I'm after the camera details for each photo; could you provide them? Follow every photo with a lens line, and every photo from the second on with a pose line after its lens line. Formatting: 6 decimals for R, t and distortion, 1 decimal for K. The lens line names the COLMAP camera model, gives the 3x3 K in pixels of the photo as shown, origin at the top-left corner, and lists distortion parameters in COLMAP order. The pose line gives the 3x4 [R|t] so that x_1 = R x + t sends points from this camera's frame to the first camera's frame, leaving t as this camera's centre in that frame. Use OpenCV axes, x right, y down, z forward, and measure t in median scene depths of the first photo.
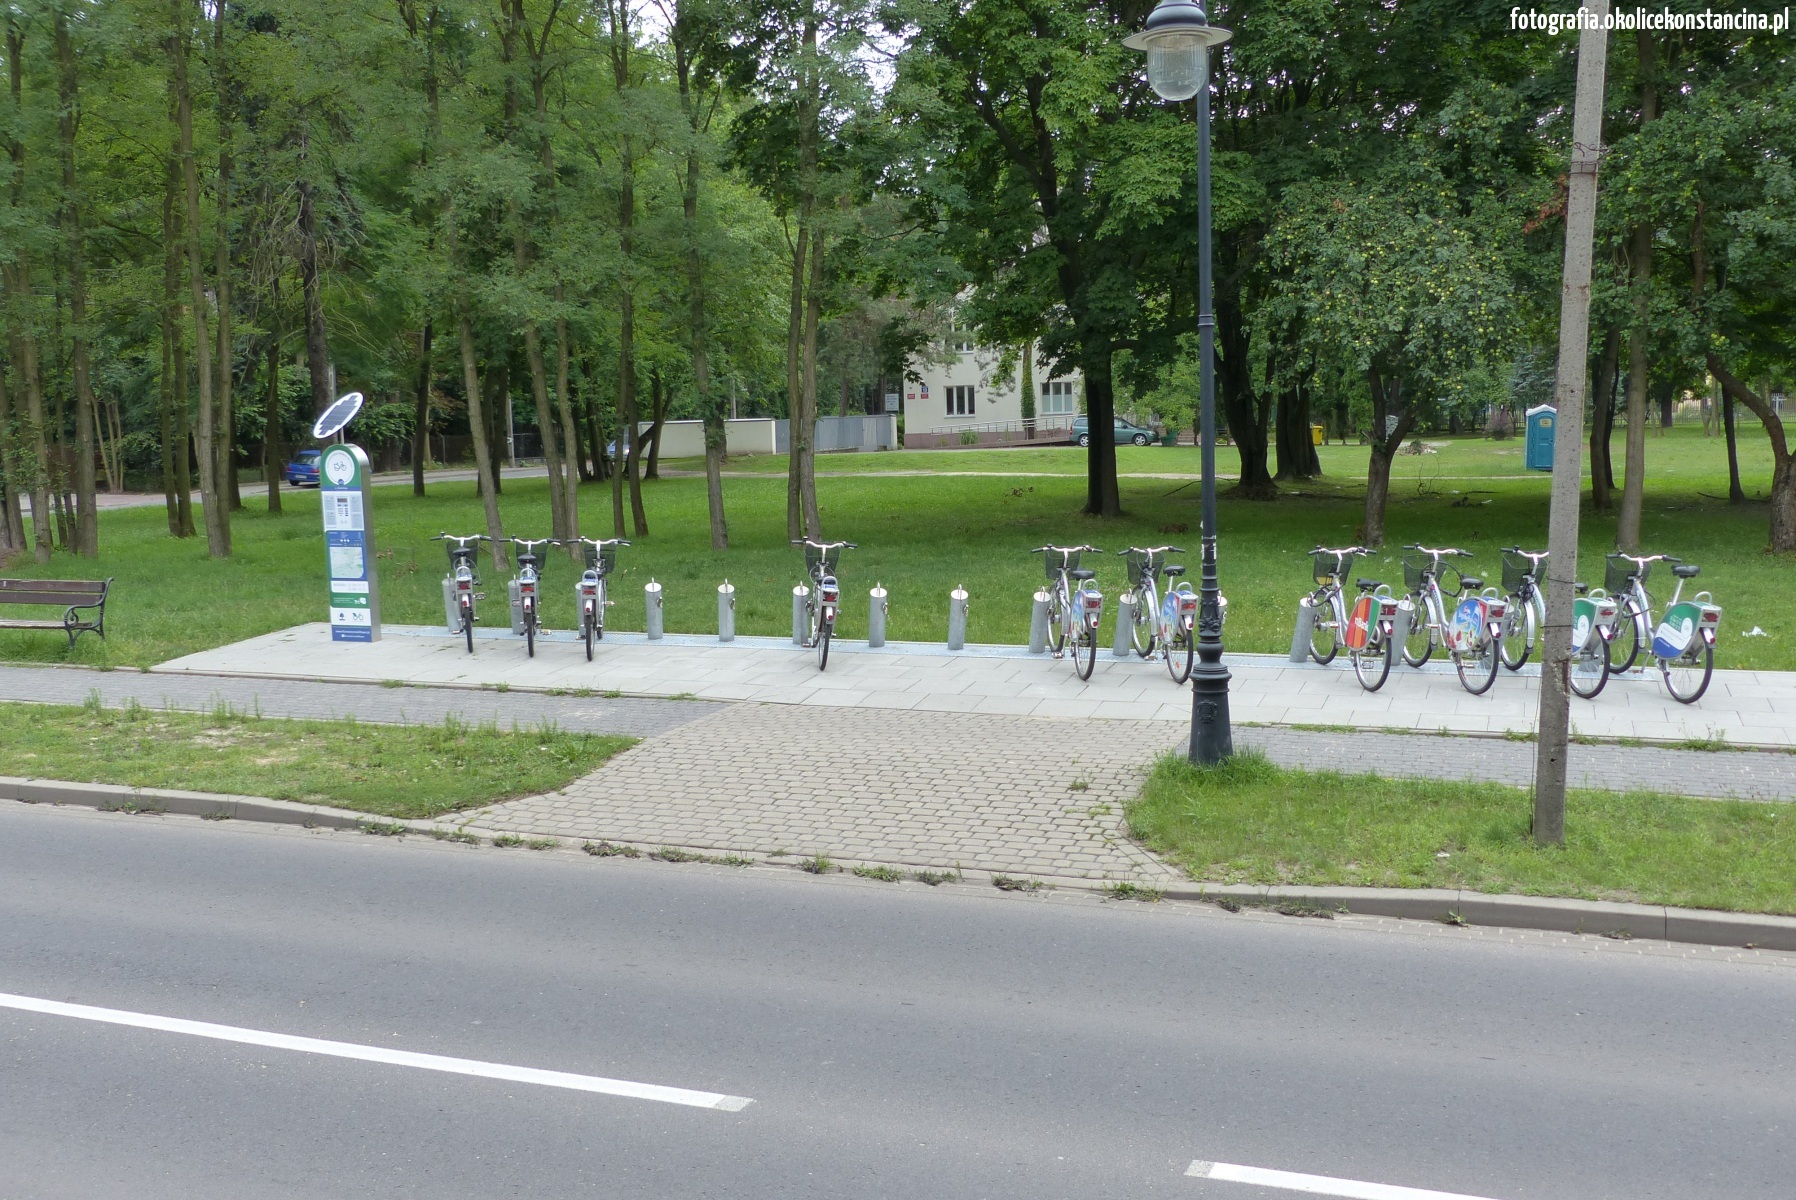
lens RADIAL K [[1738.4, 0, 898.0], [0, 1738.4, 600.0], [0, 0, 1]] dist [-0.010774, 0.002639]
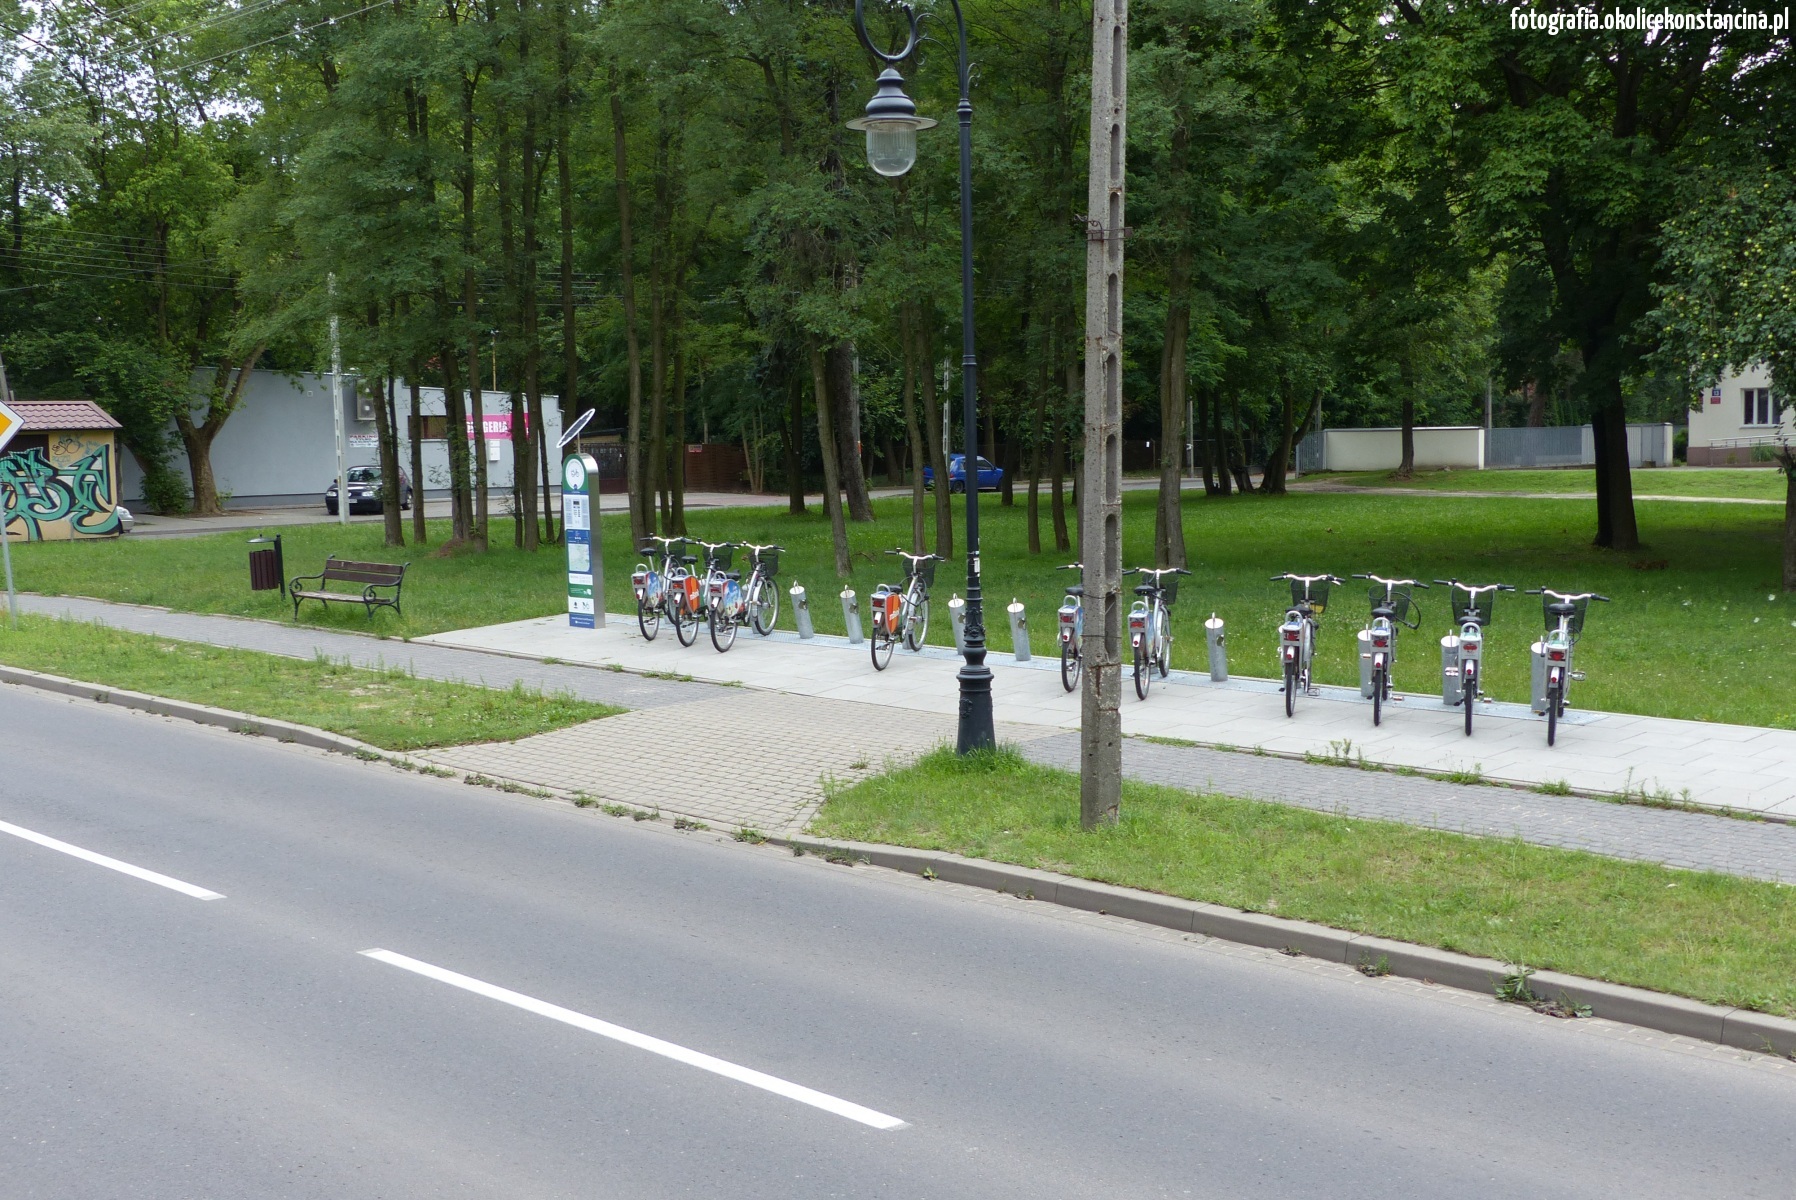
lens RADIAL K [[2074.5, 0, 898.0], [0, 2074.5, 600.0], [0, 0, 1]] dist [-0.015405, 0.008587]
pose [[0.909841, 0.045475, -0.412458, 0.434575], [-0.052745, 0.998588, -0.006253, 0.003646], [0.411591, 0.027444, 0.910955, -0.150087]]
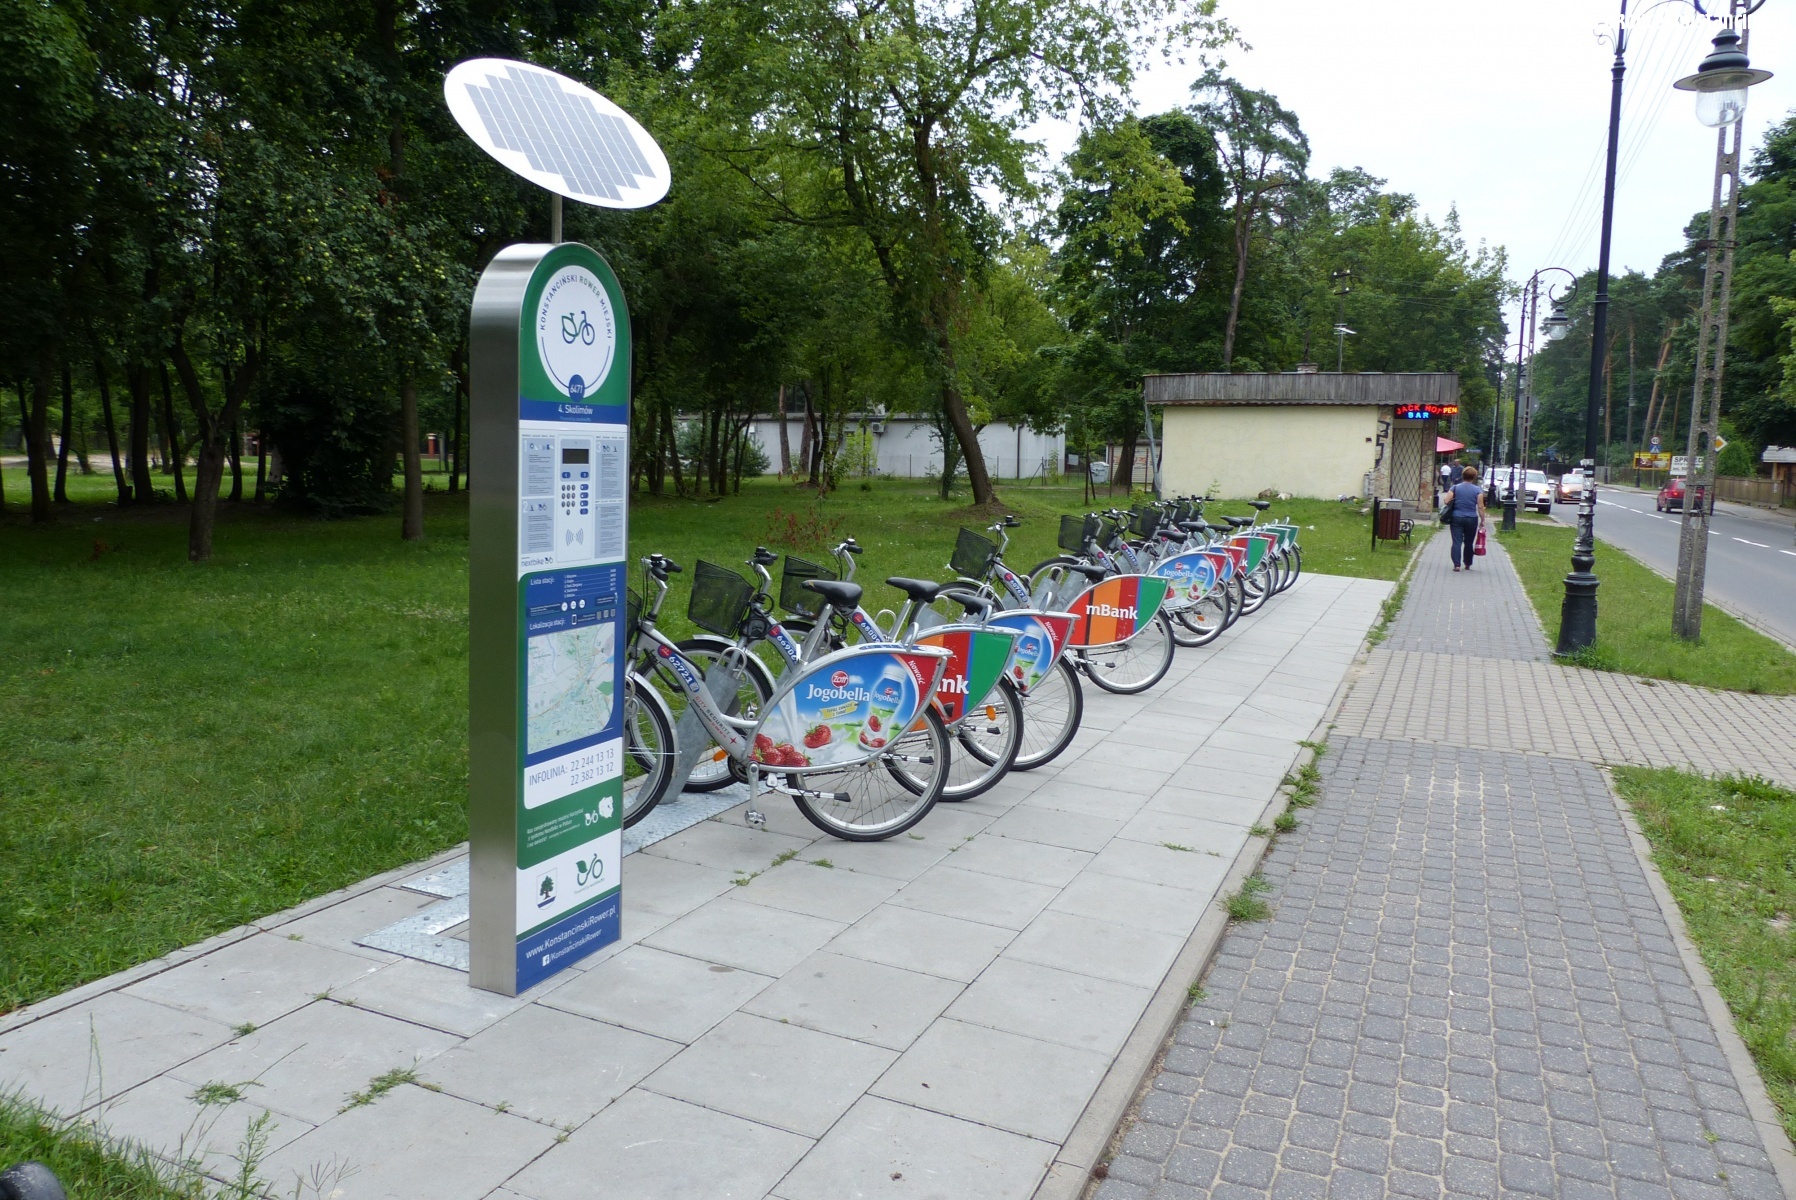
lens RADIAL K [[1337.2, 0, 887.1], [0, 1337.2, 609.3], [0, 0, 1]] dist [-0.015141, 0.003931]
pose [[0.040363, -0.095166, 0.994643, -0.524432], [0.091848, 0.991593, 0.091147, -0.048142], [-0.994955, 0.087677, 0.048764, 0.941512]]
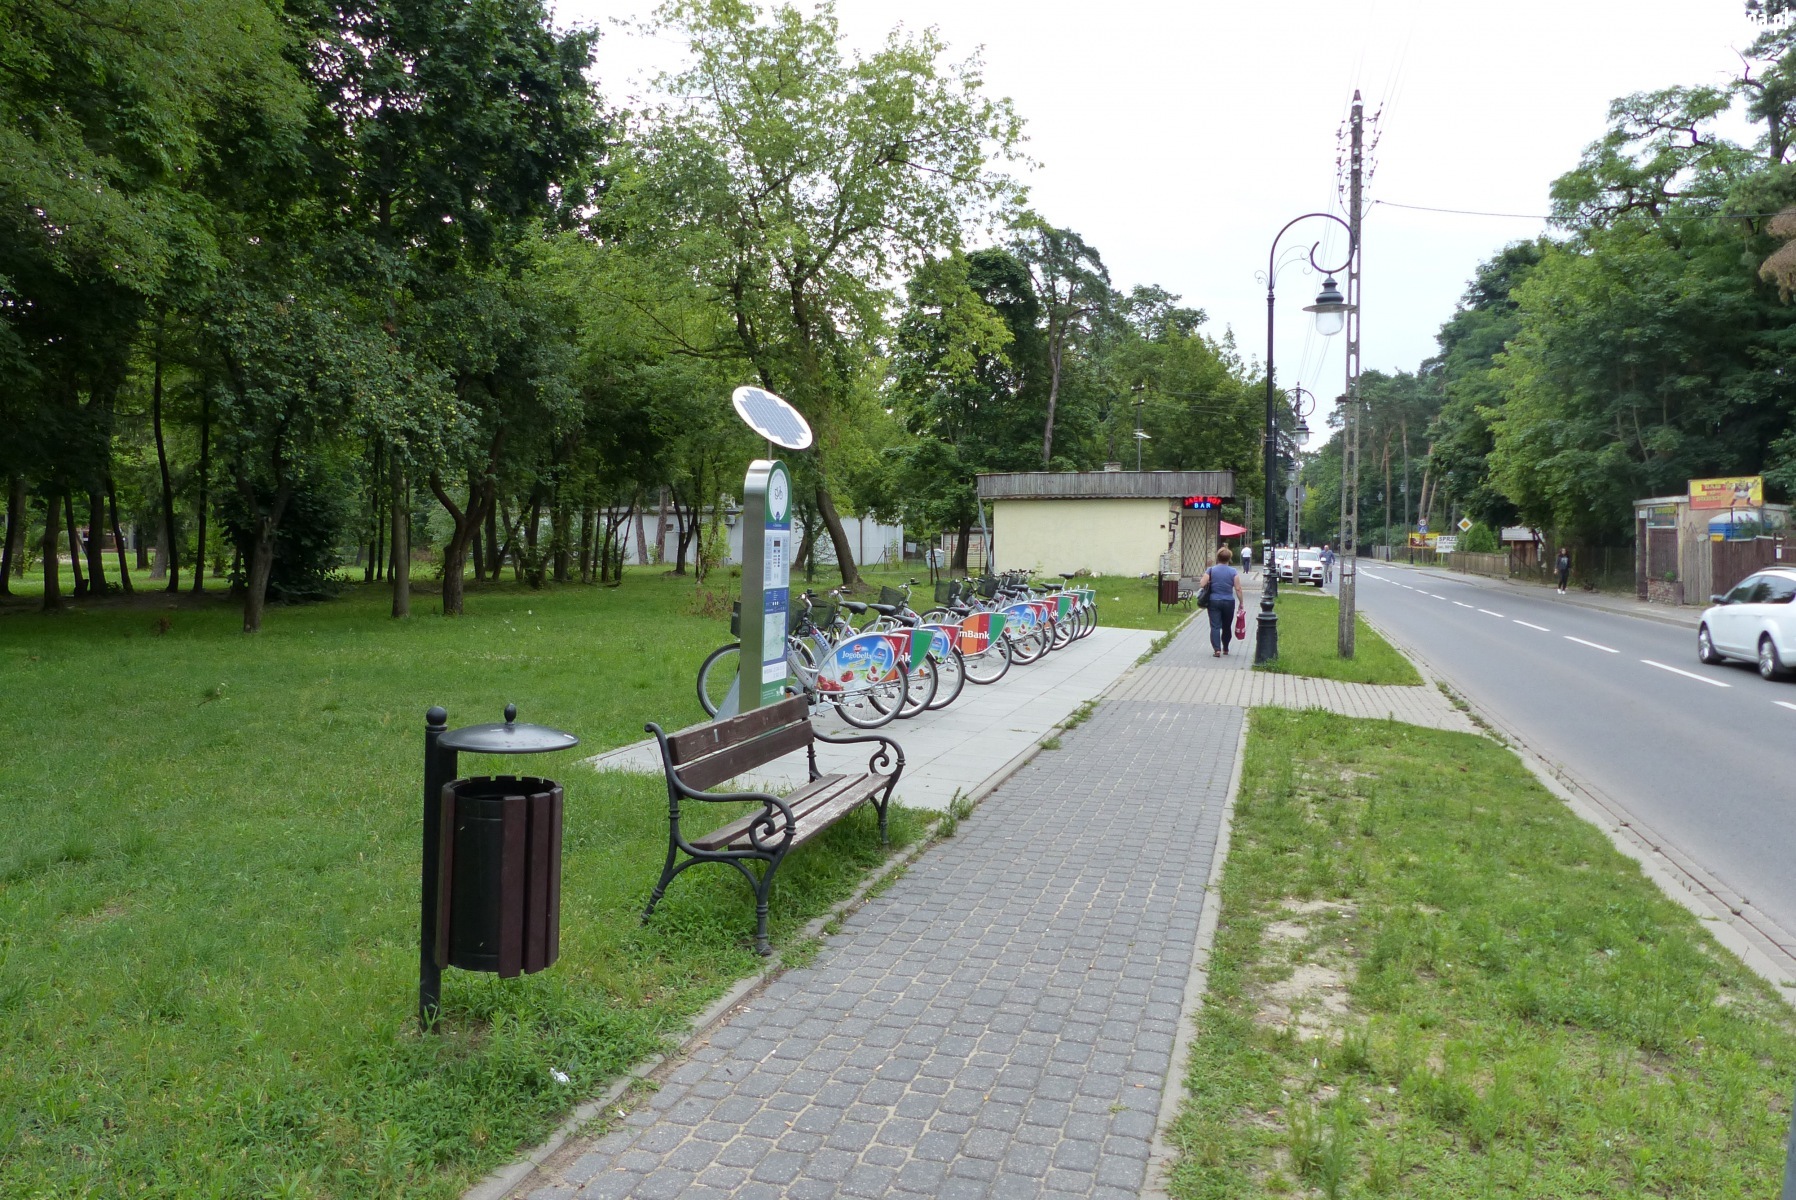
lens RADIAL K [[1314.5, 0, 898.0], [0, 1314.5, 600.0], [0, 0, 1]] dist [0.037061, 0.000720]
pose [[-0.090365, -0.022323, 0.995659, -0.830609], [0.107022, 0.993742, 0.031993, -0.046847], [-0.990142, 0.109448, -0.087410, 0.997787]]
